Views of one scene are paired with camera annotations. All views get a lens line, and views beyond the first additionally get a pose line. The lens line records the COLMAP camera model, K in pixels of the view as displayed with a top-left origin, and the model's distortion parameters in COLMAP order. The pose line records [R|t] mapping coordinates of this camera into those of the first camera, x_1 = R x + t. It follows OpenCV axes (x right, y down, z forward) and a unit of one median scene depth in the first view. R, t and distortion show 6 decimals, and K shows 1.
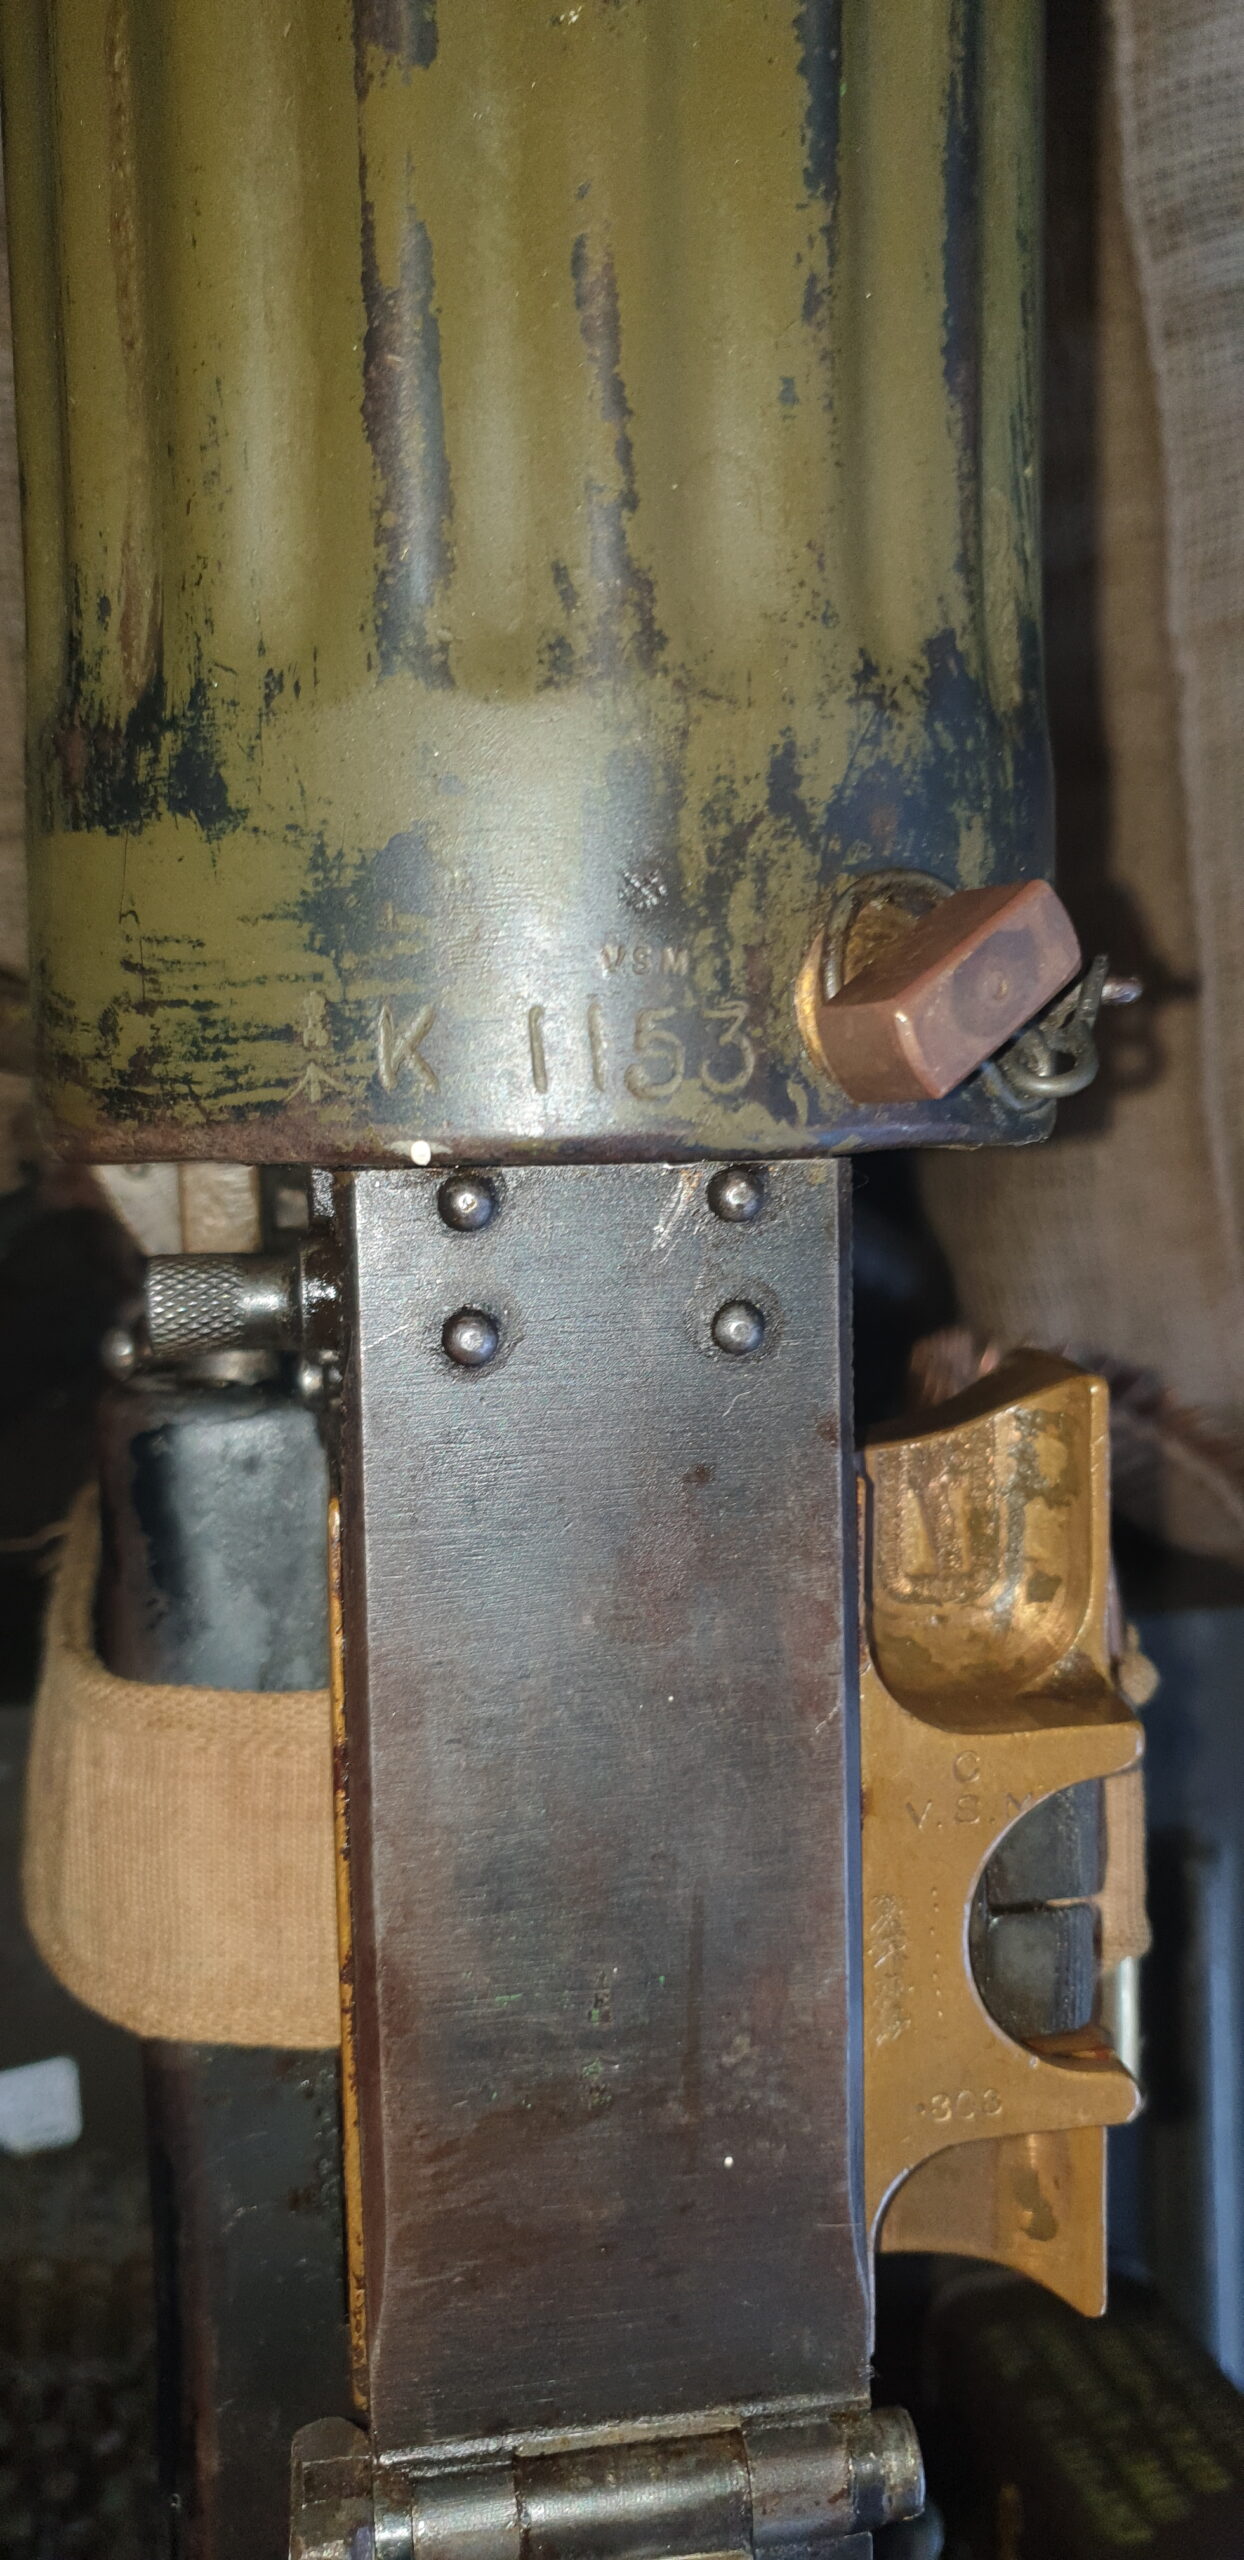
lens RADIAL K [[2076.1, 0, 622.0], [0, 2076.1, 1280.0], [0, 0, 1]] dist [0.111047, -0.223062]
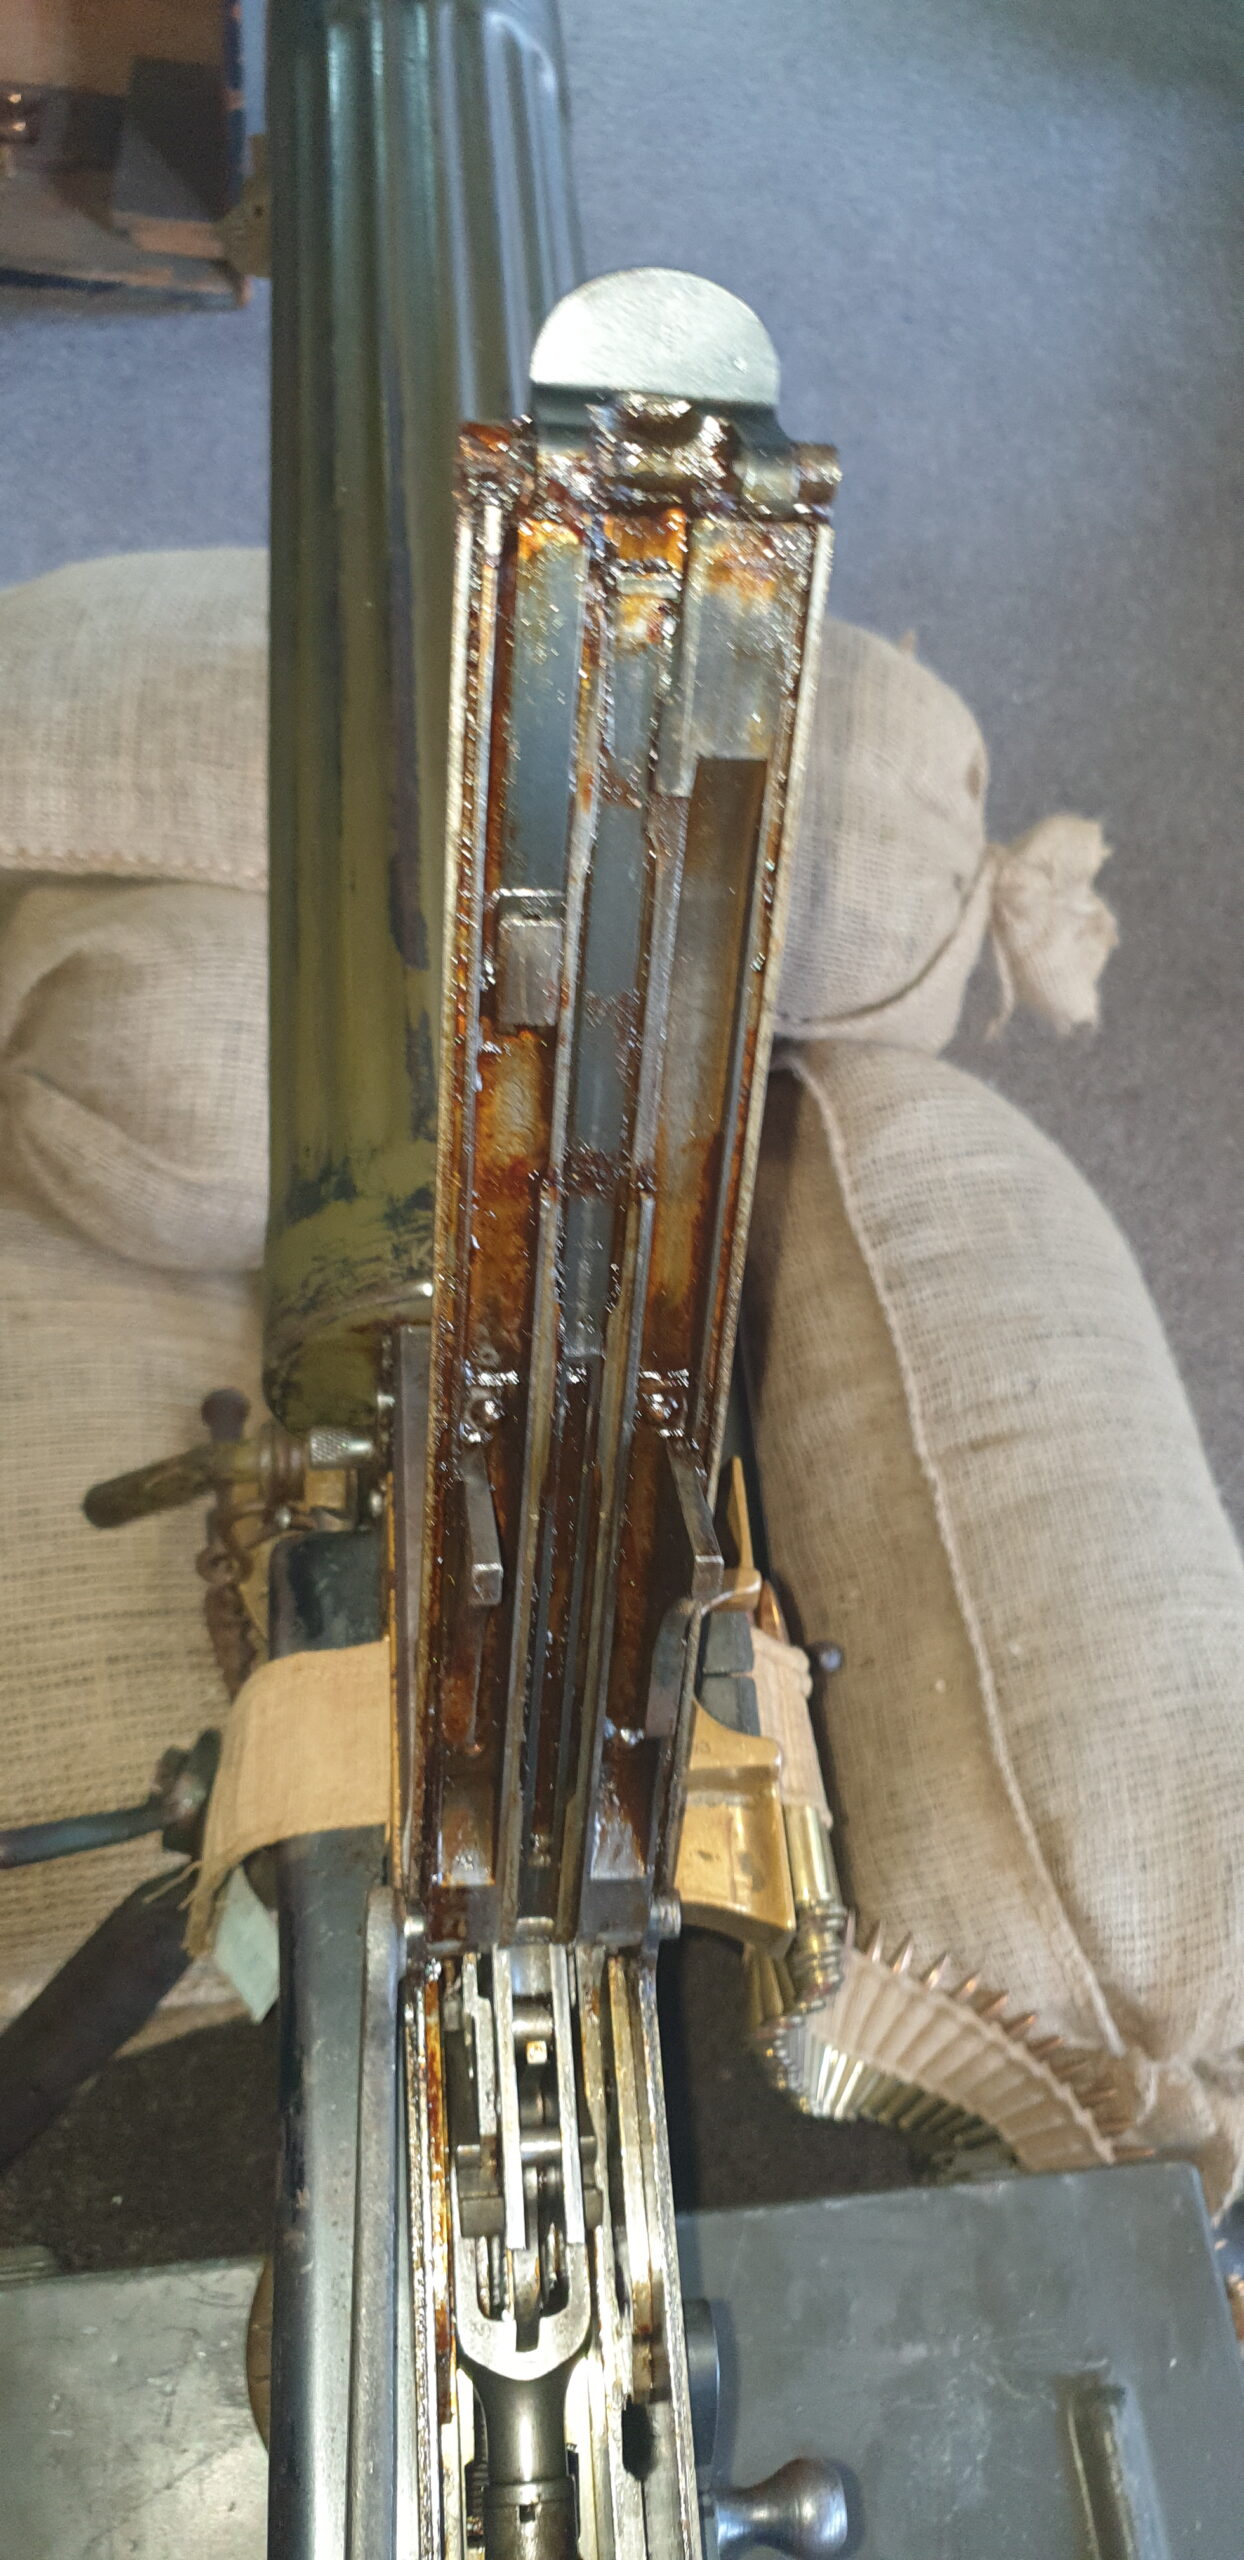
lens RADIAL K [[2012.3, 0, 649.9], [0, 2012.3, 1248.0], [0, 0, 1]] dist [0.005762, -0.003318]
pose [[0.996468, -0.081661, 0.019589, 0.042162], [0.078216, 0.817579, -0.570479, 0.436416], [0.030571, 0.569996, 0.821078, -0.346382]]
